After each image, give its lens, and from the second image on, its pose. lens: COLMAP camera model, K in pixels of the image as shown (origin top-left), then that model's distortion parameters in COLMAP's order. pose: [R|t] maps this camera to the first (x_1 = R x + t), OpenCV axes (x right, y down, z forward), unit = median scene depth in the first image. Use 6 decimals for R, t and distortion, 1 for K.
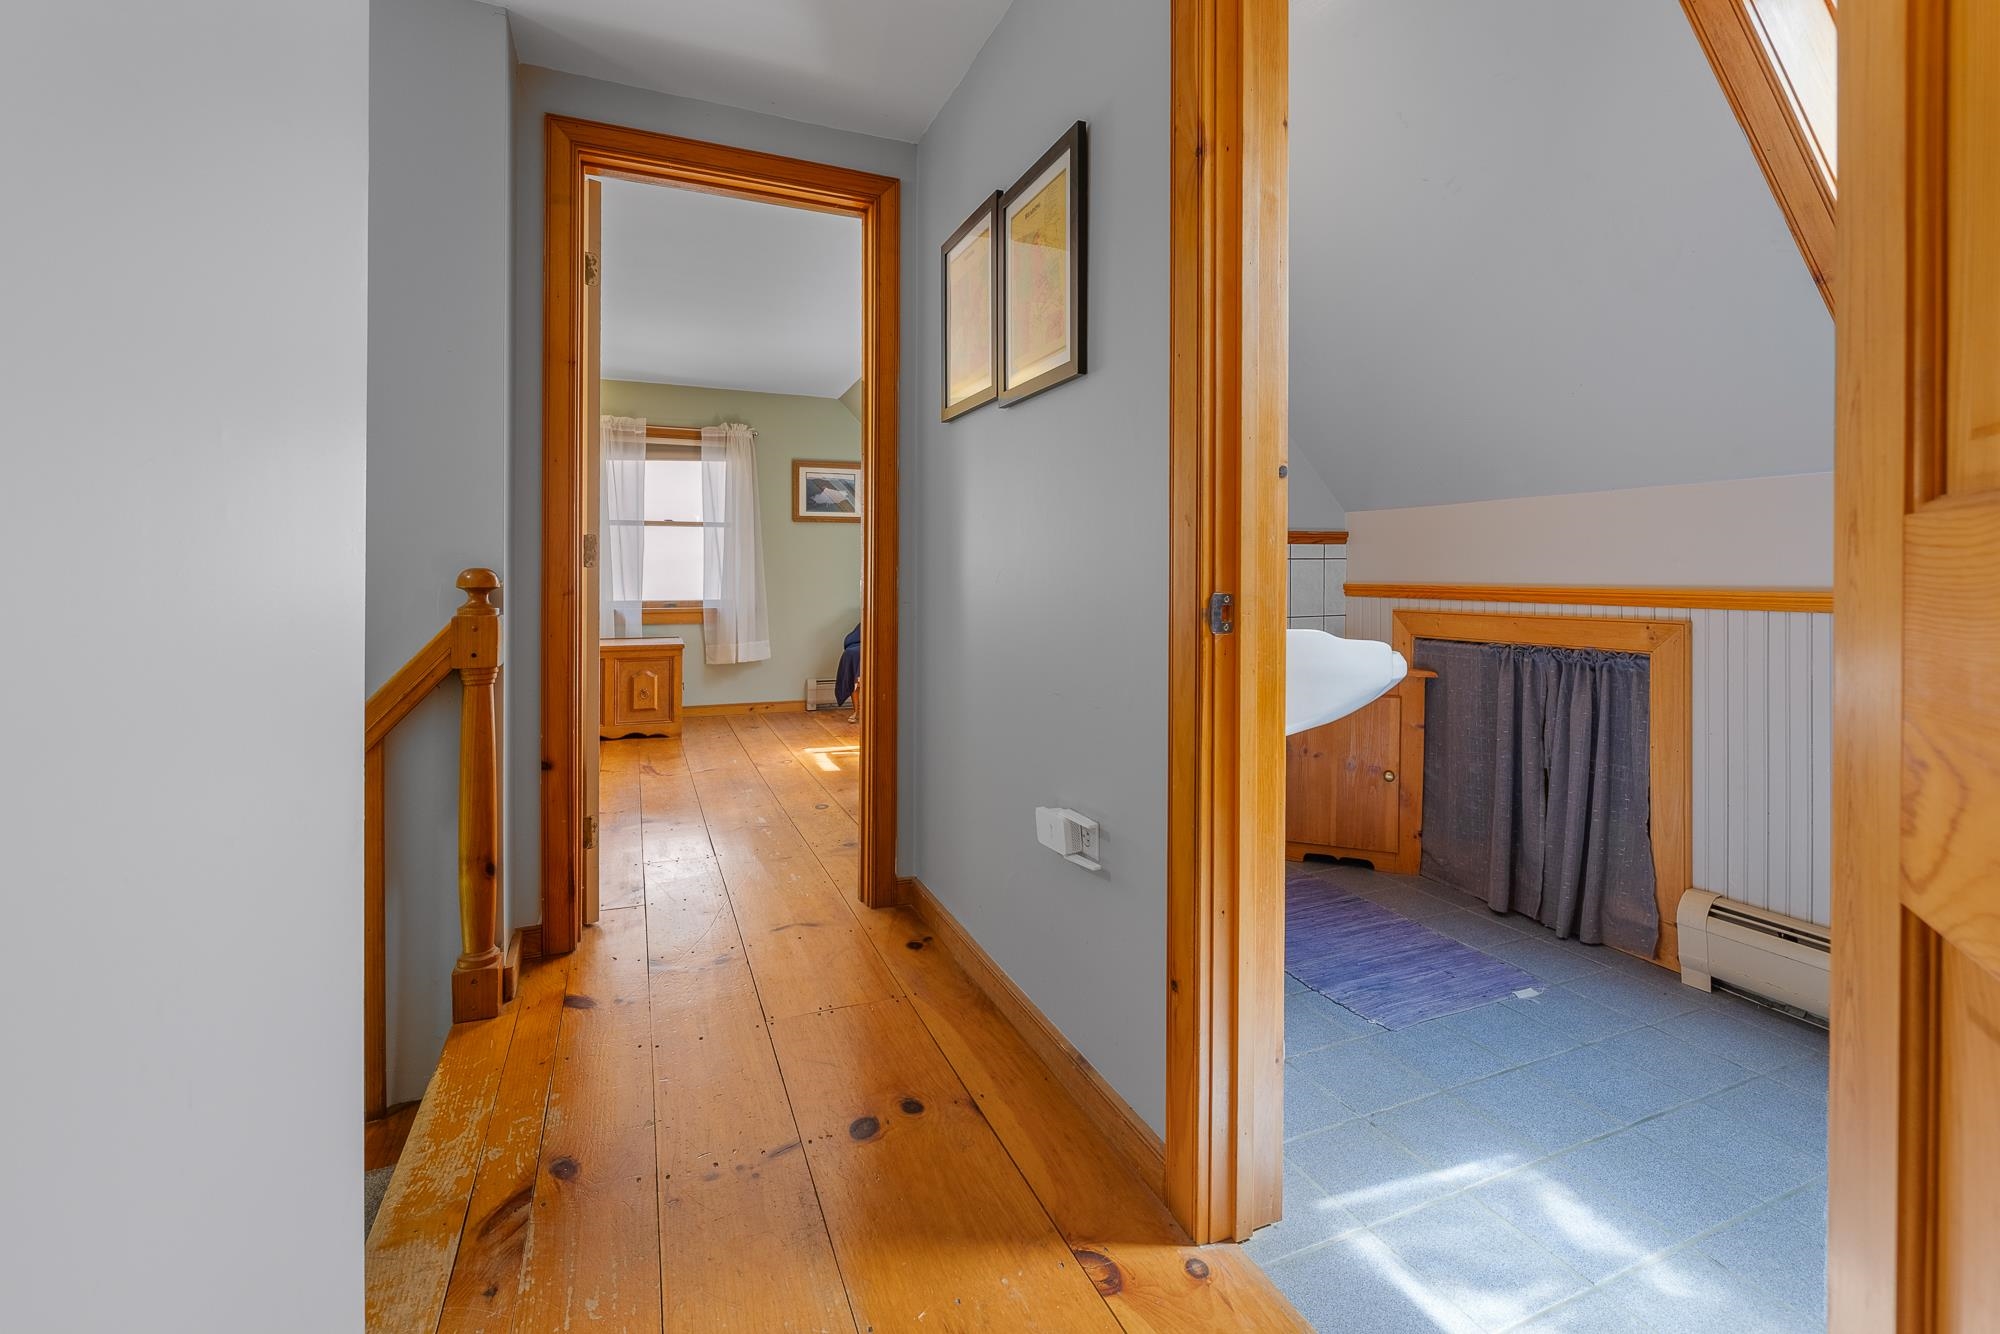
lens RADIAL K [[866.5, 0, 1003.9], [0, 866.5, 579.6], [0, 0, 1]] dist [-0.001642, -0.000485]
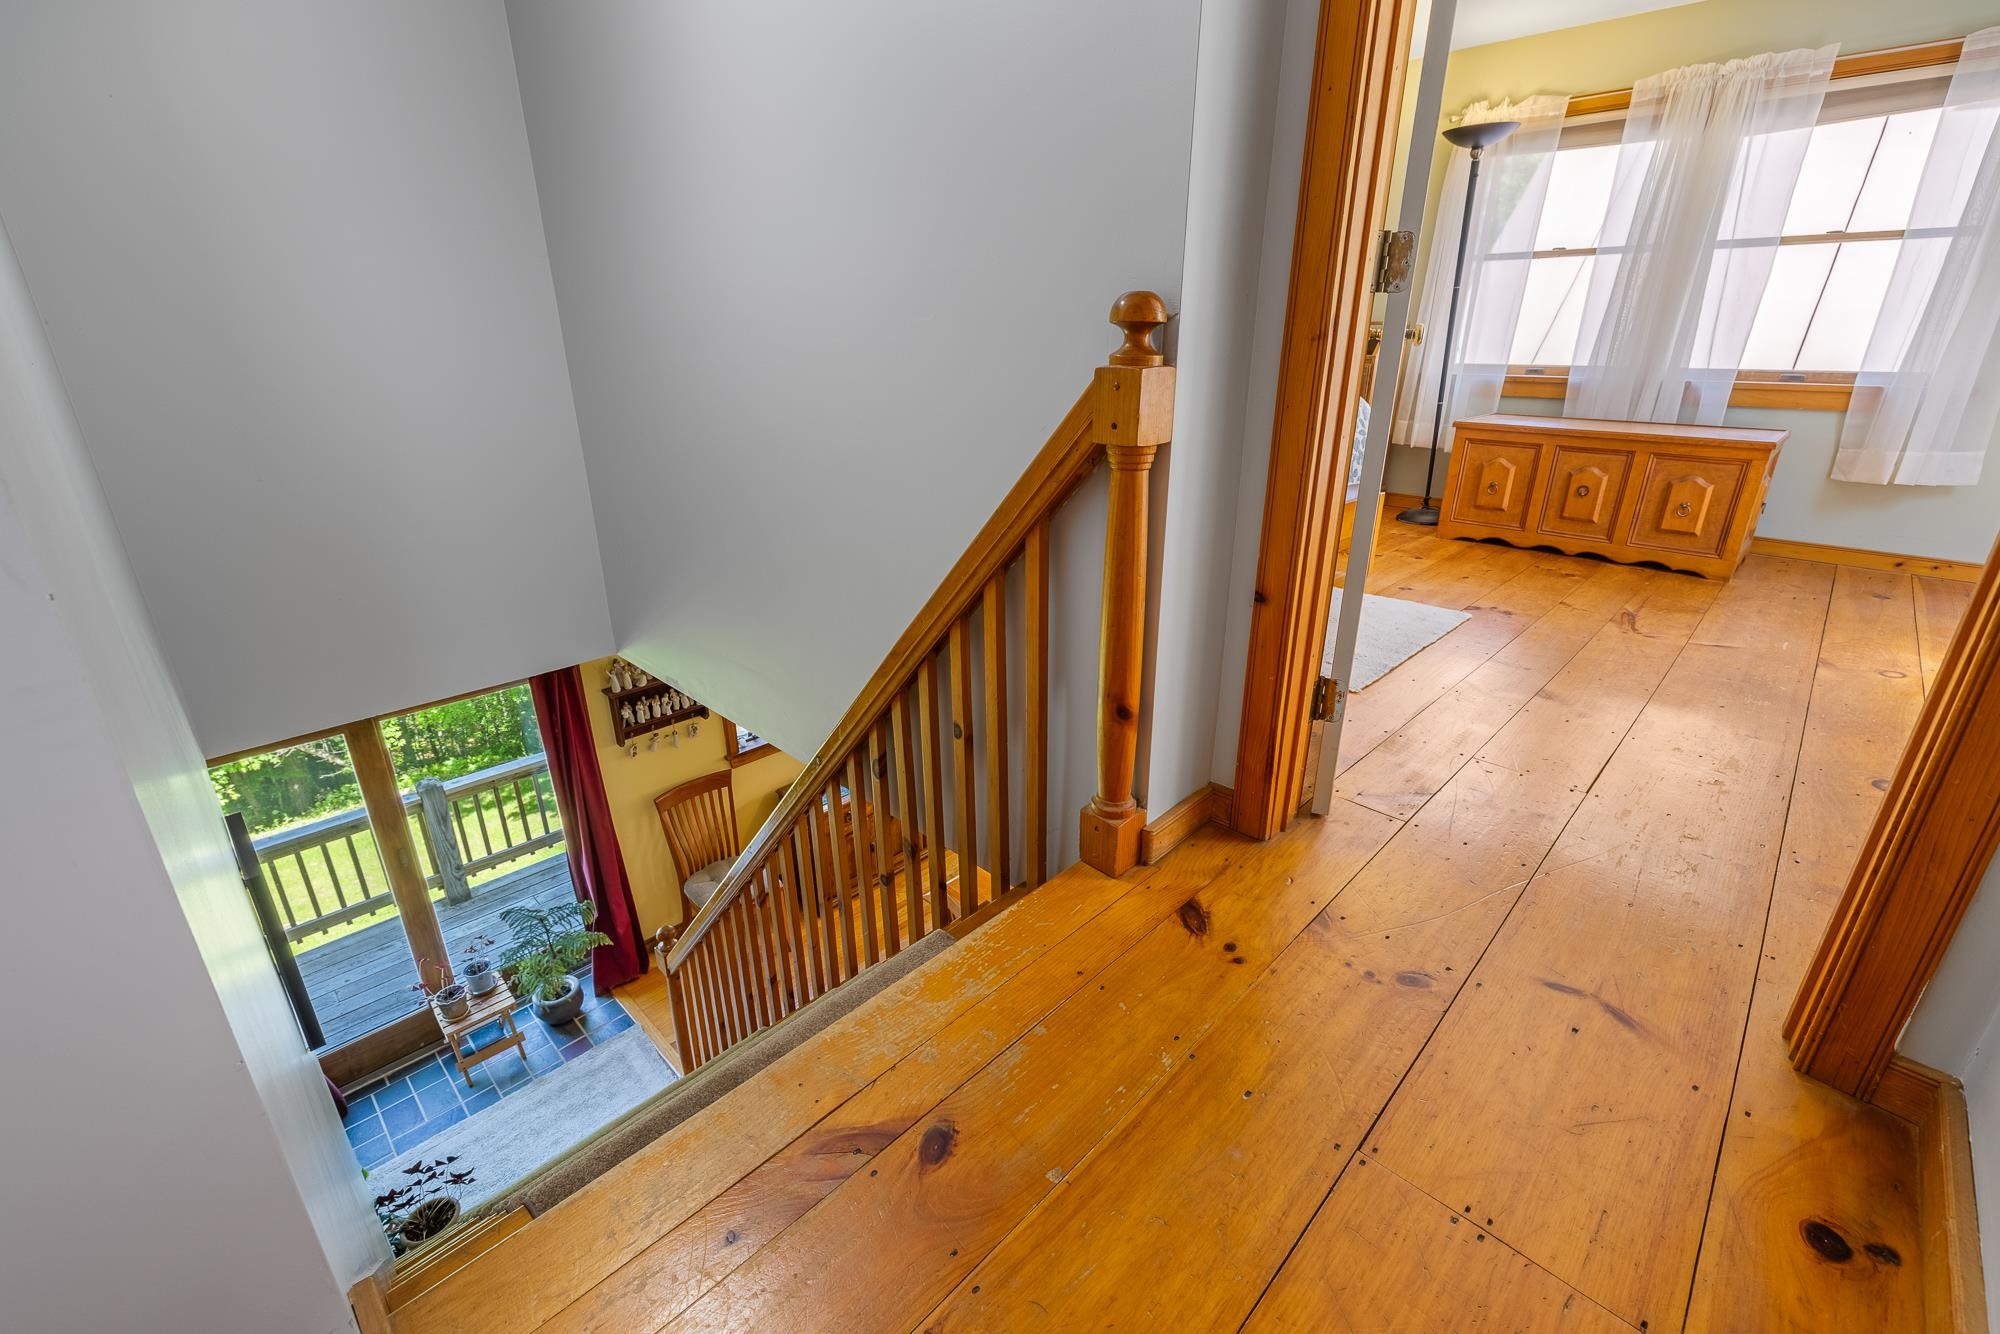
lens RADIAL K [[845.7, 0, 1002.2], [0, 845.7, 657.3], [0, 0, 1]] dist [-0.003316, -0.000366]
pose [[0.379563, 0.327427, -0.865288, 0.002084], [-0.006468, 0.936195, 0.351421, 0.008337], [0.925143, -0.127790, 0.357463, 0.235070]]
